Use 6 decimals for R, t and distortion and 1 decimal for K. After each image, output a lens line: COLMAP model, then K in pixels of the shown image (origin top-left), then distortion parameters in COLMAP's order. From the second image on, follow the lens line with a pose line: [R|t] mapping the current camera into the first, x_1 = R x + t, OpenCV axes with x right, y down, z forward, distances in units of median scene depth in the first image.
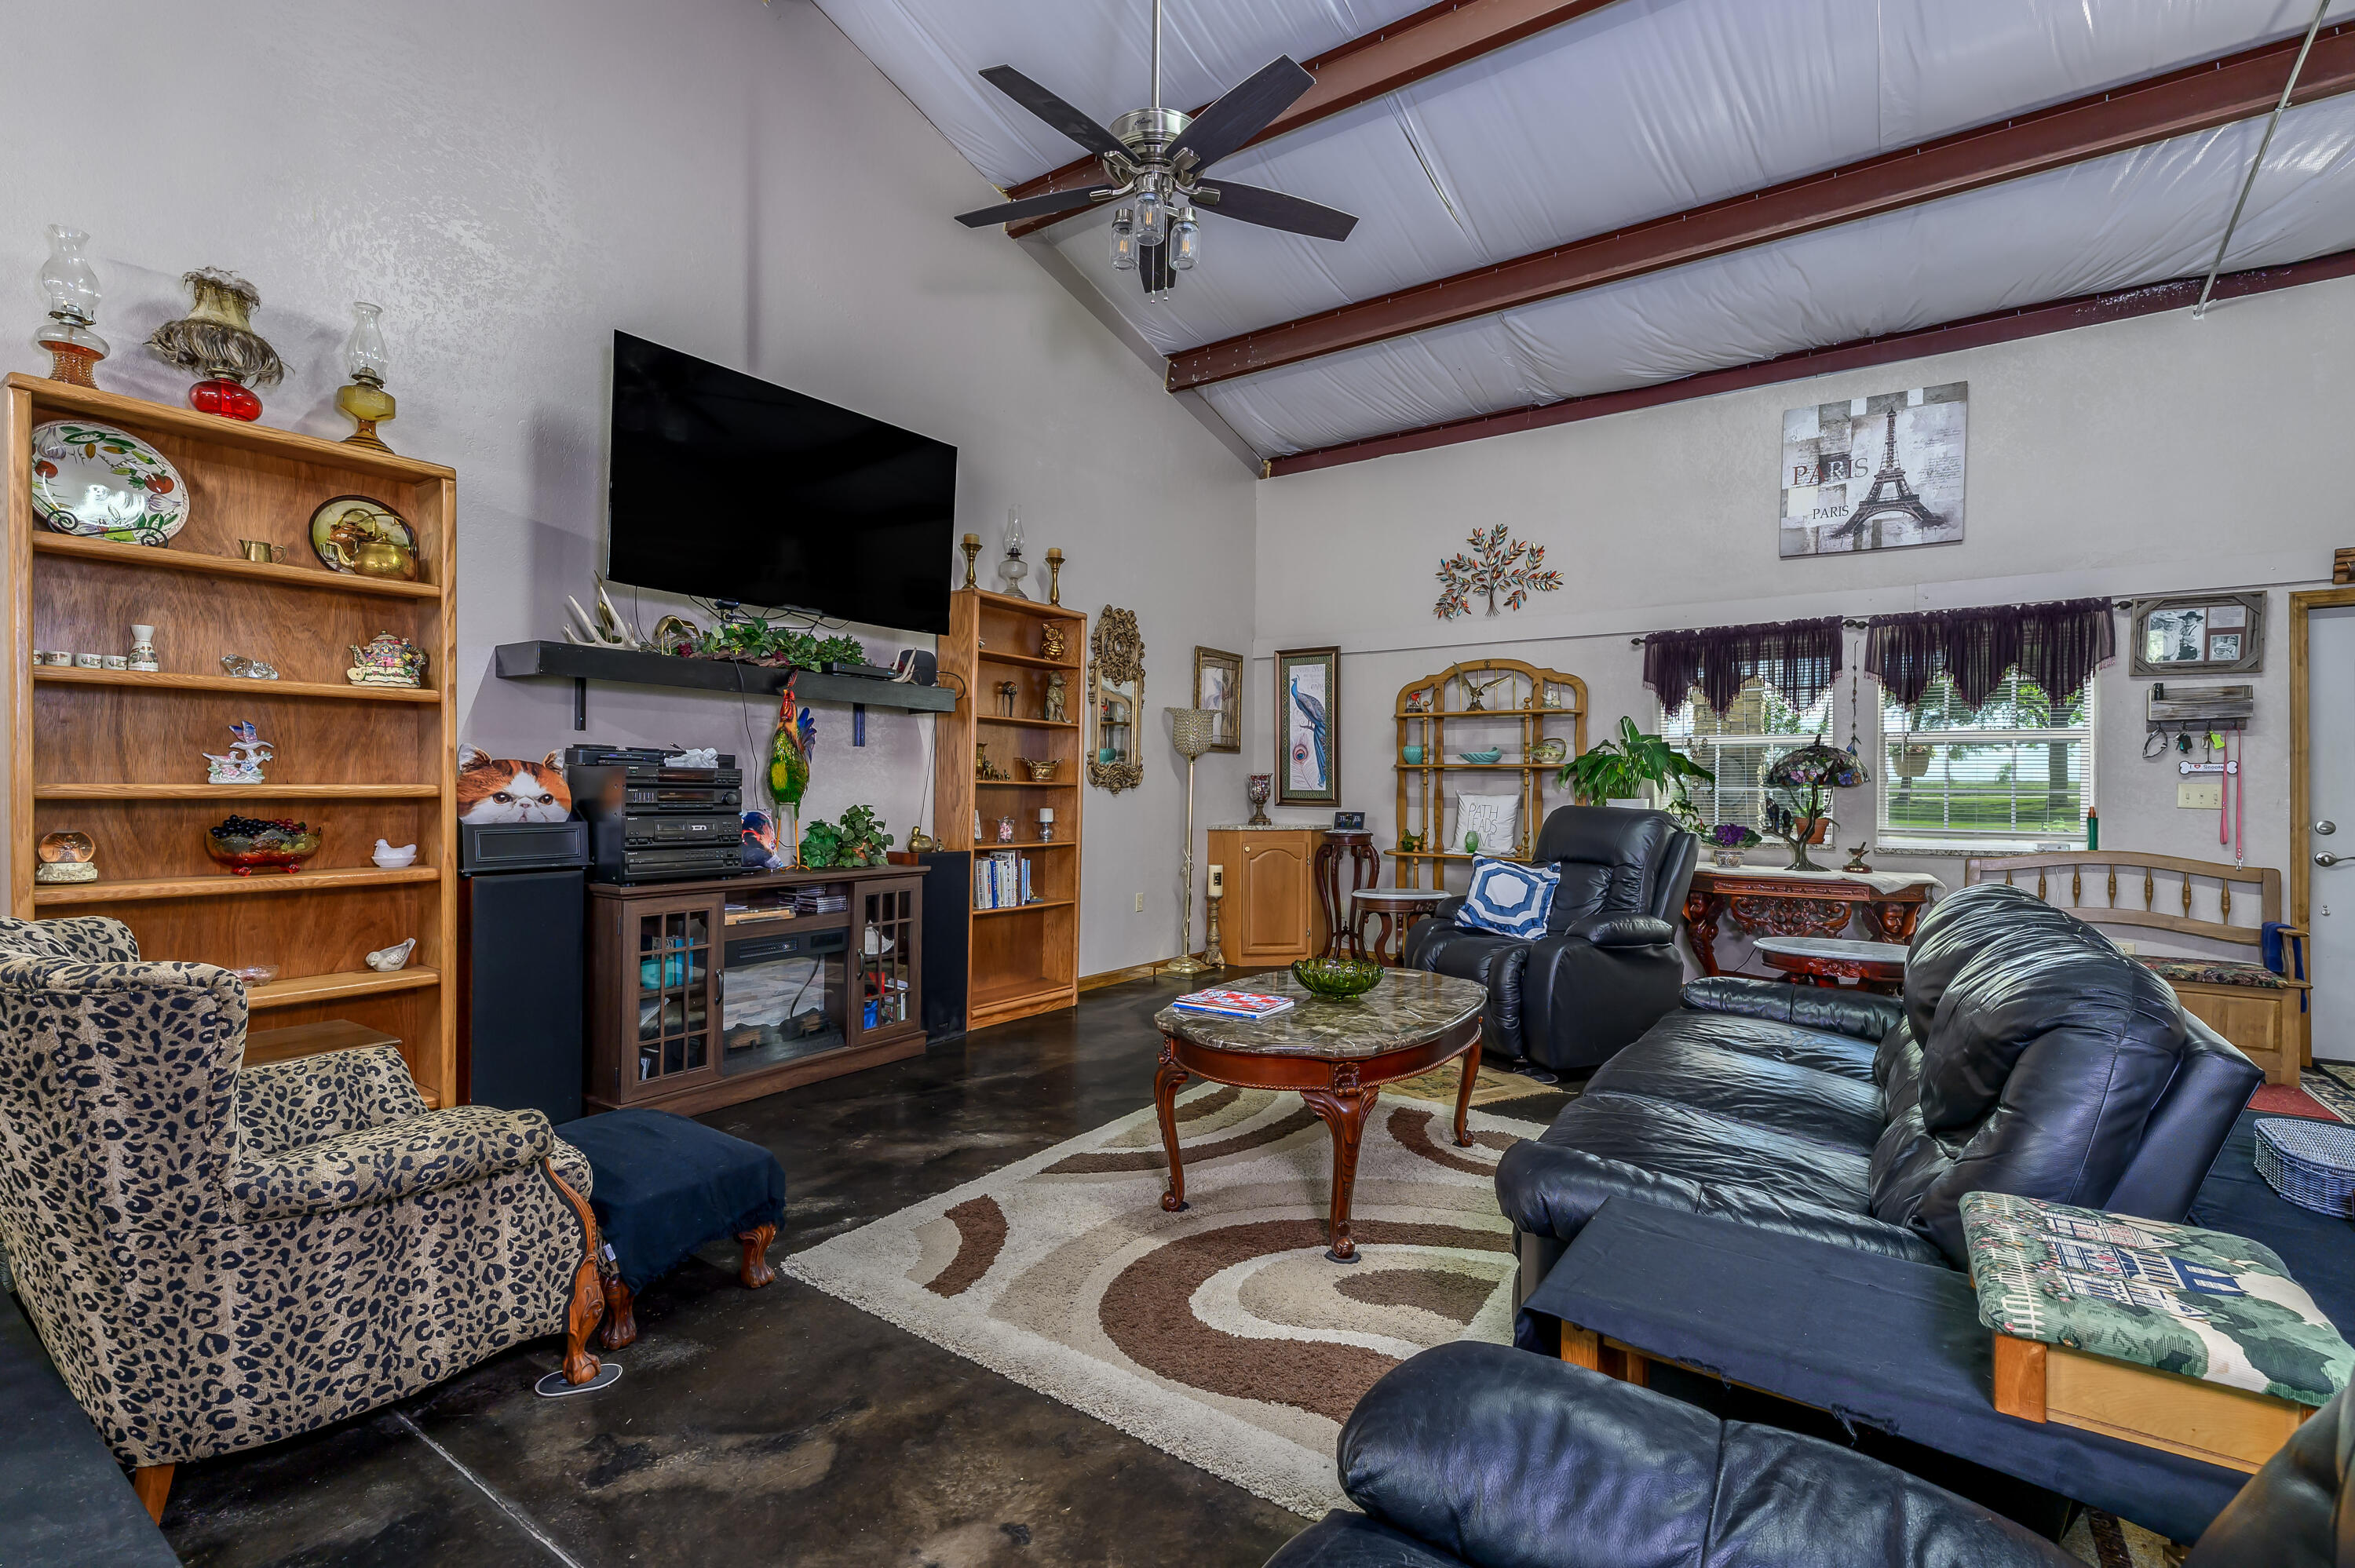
lens RADIAL K [[1058.4, 0, 1180.5], [0, 1058.4, 793.5], [0, 0, 1]] dist [0.005815, 0.000559]
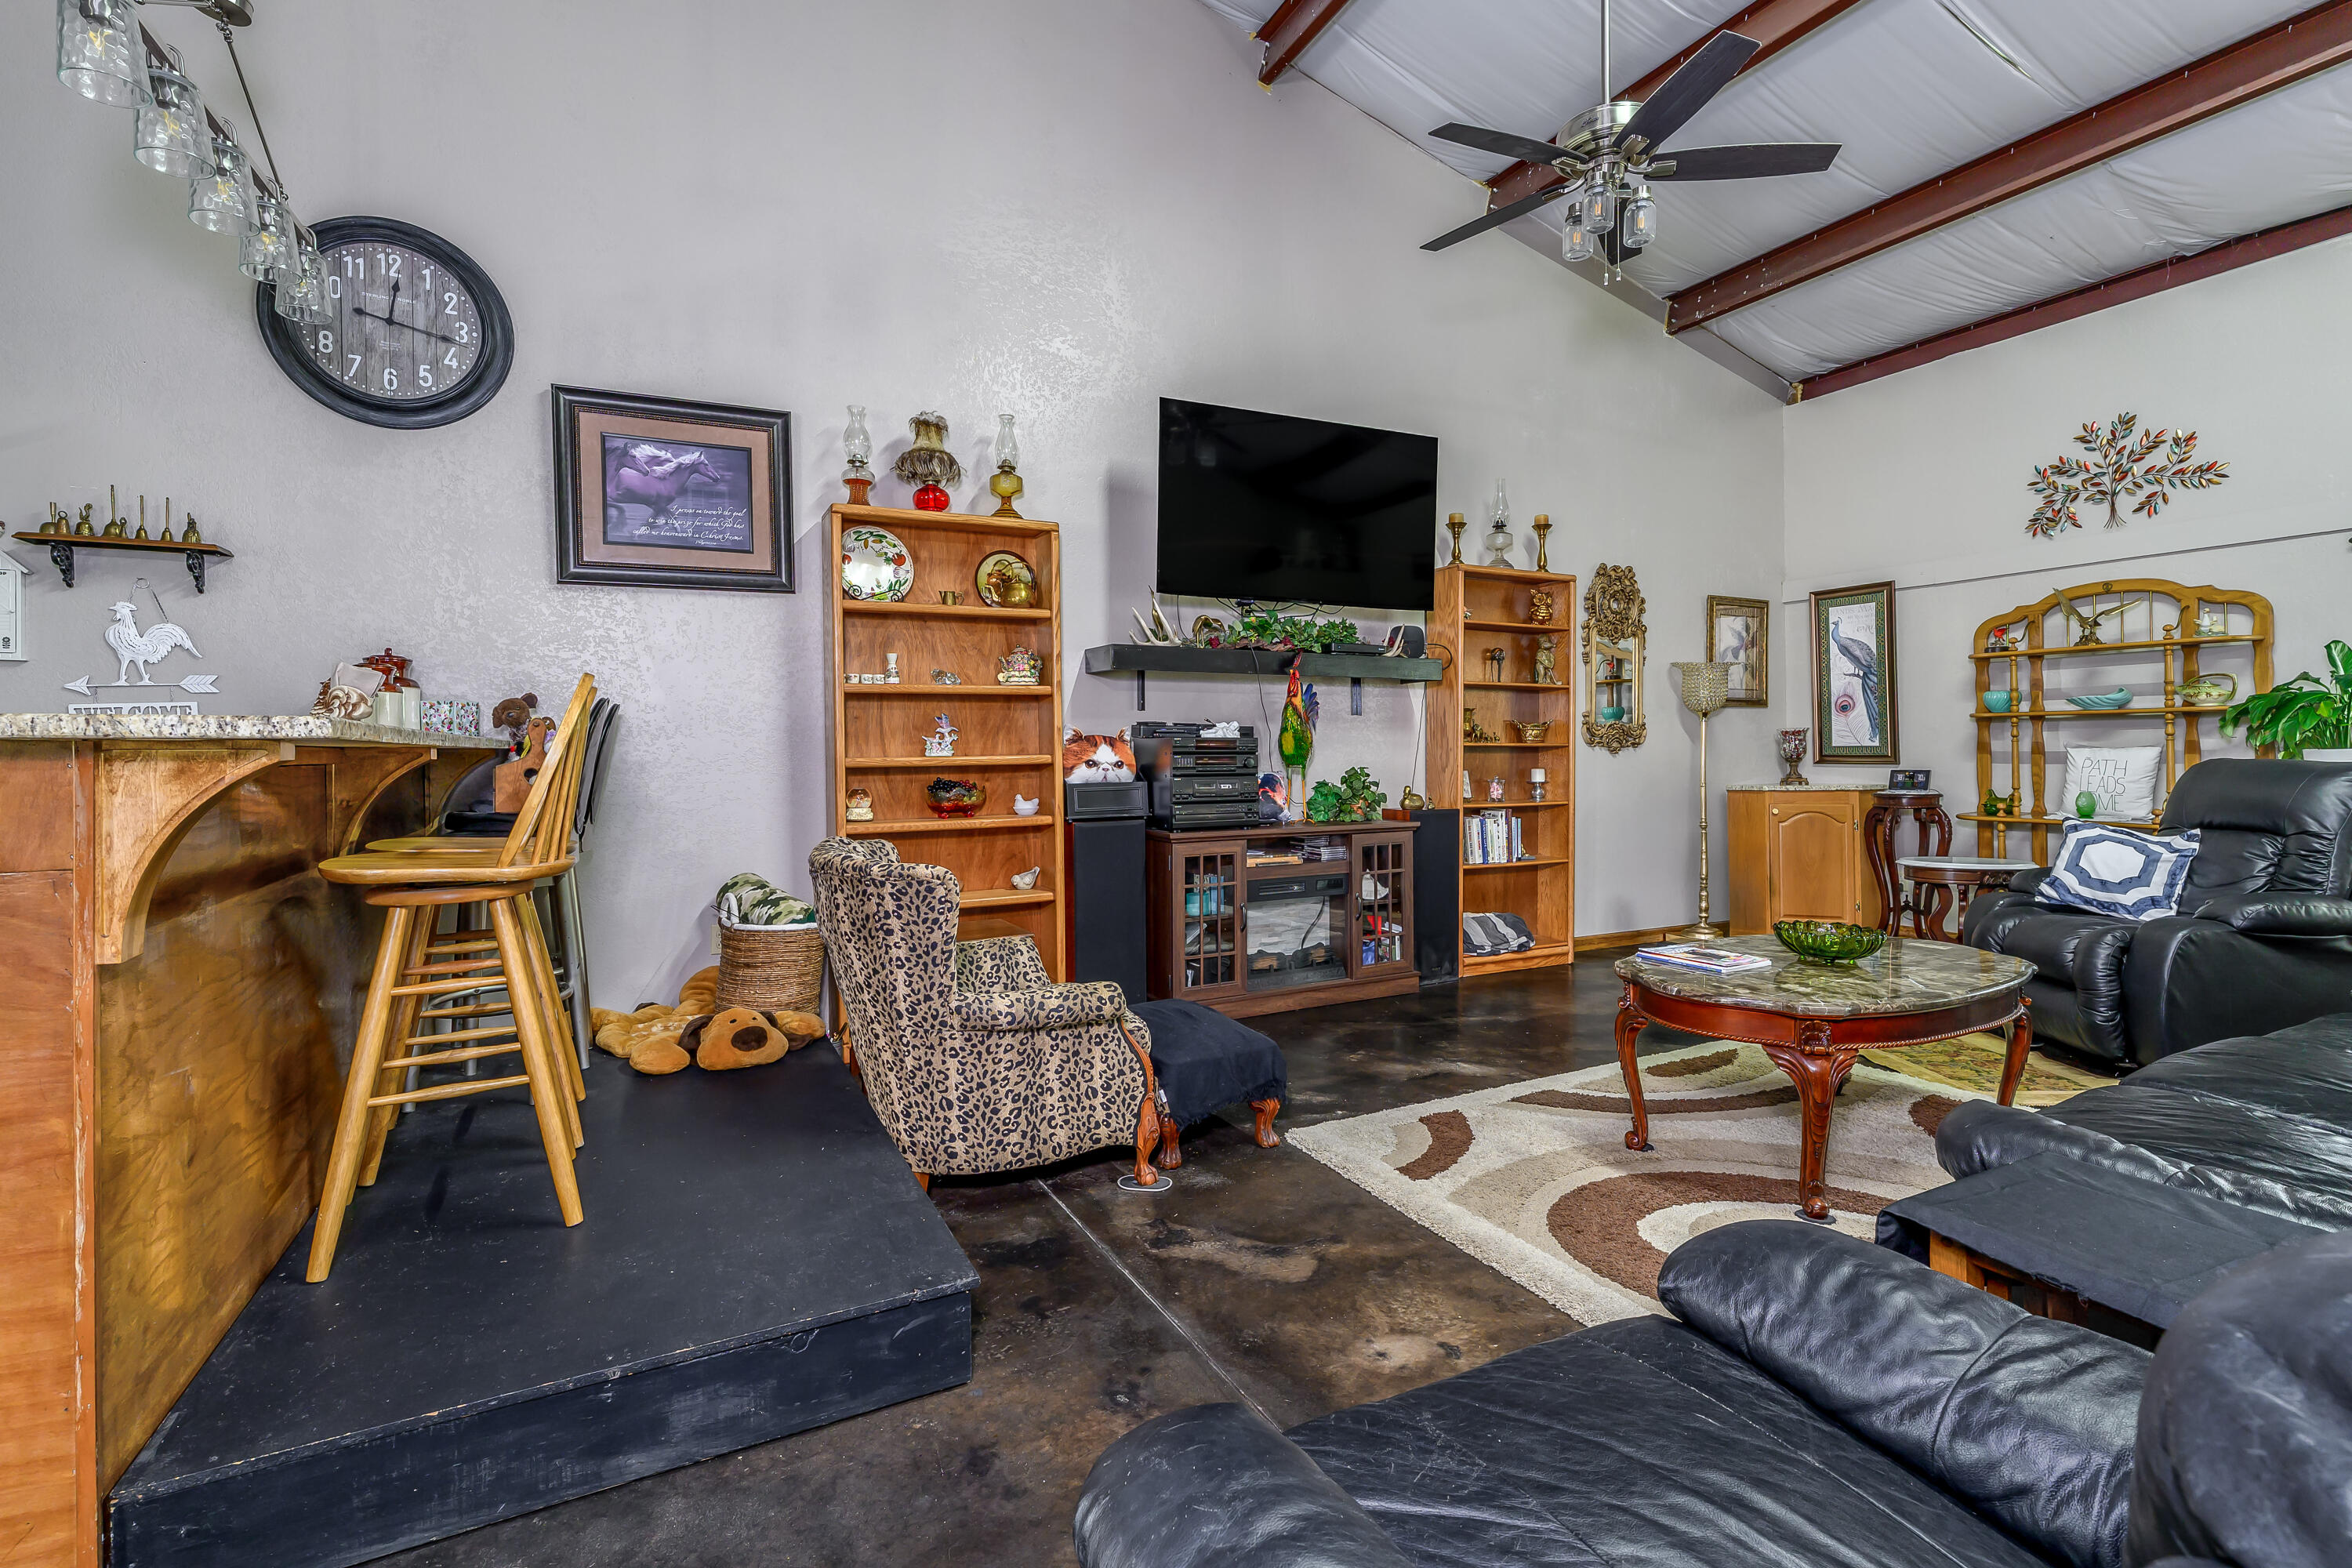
lens RADIAL K [[1057.2, 0, 1172.5], [0, 1057.2, 747.8], [0, 0, 1]] dist [0.005815, 0.000559]
pose [[0.881397, -0.019604, -0.471969, 0.058734], [0.015524, 0.999801, -0.012539, 0.001409], [0.472121, 0.003725, 0.881526, -0.092025]]
